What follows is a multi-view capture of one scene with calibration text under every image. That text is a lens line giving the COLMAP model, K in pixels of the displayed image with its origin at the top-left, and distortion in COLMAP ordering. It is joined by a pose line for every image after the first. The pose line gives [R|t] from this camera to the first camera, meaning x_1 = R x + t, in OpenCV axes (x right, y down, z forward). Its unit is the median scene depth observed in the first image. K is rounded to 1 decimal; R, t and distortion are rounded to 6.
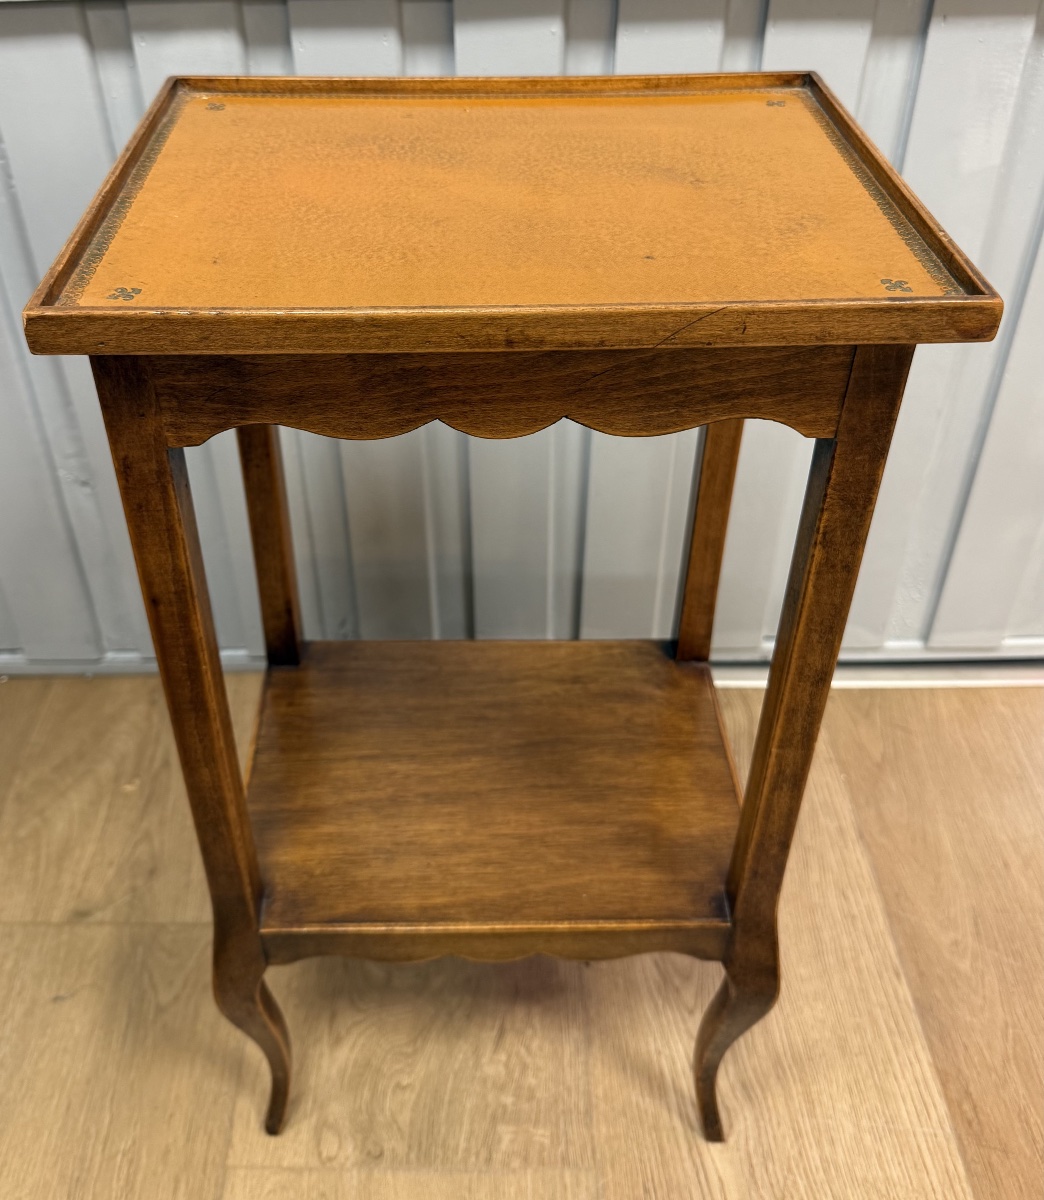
lens RADIAL K [[1172.6, 0, 466.1], [0, 1172.6, 443.3], [0, 0, 1]] dist [-0.016850, -0.007909]
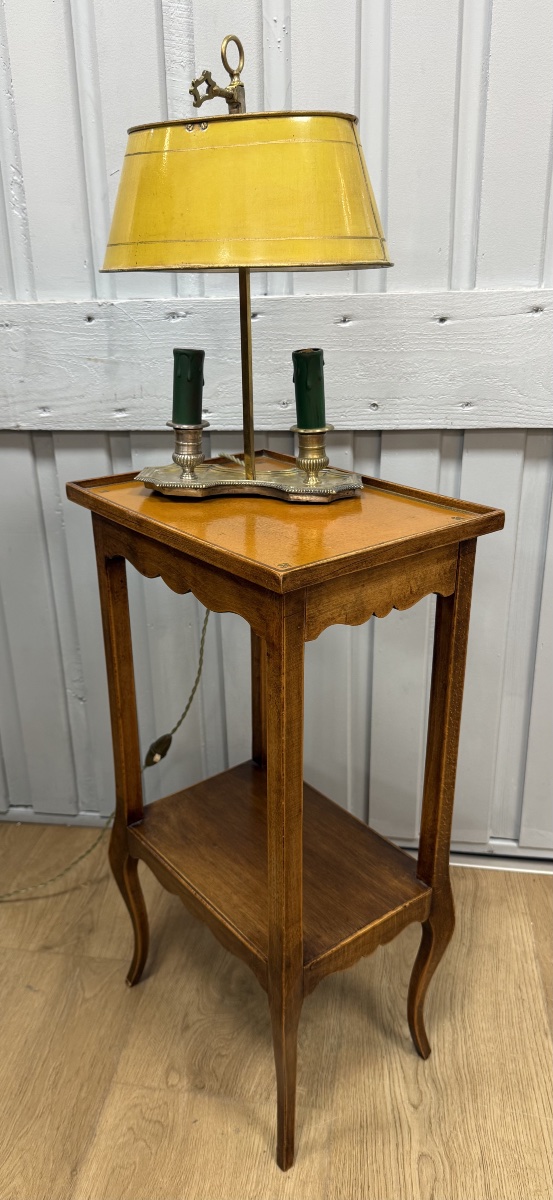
lens RADIAL K [[902.5, 0, 248.1], [0, 902.5, 612.3], [0, 0, 1]] dist [0.010894, -0.039722]
pose [[0.987605, 0.050216, -0.148711, 0.139626], [-0.080382, 0.975583, -0.204393, 0.200613], [0.134816, 0.213814, 0.967527, -0.356475]]
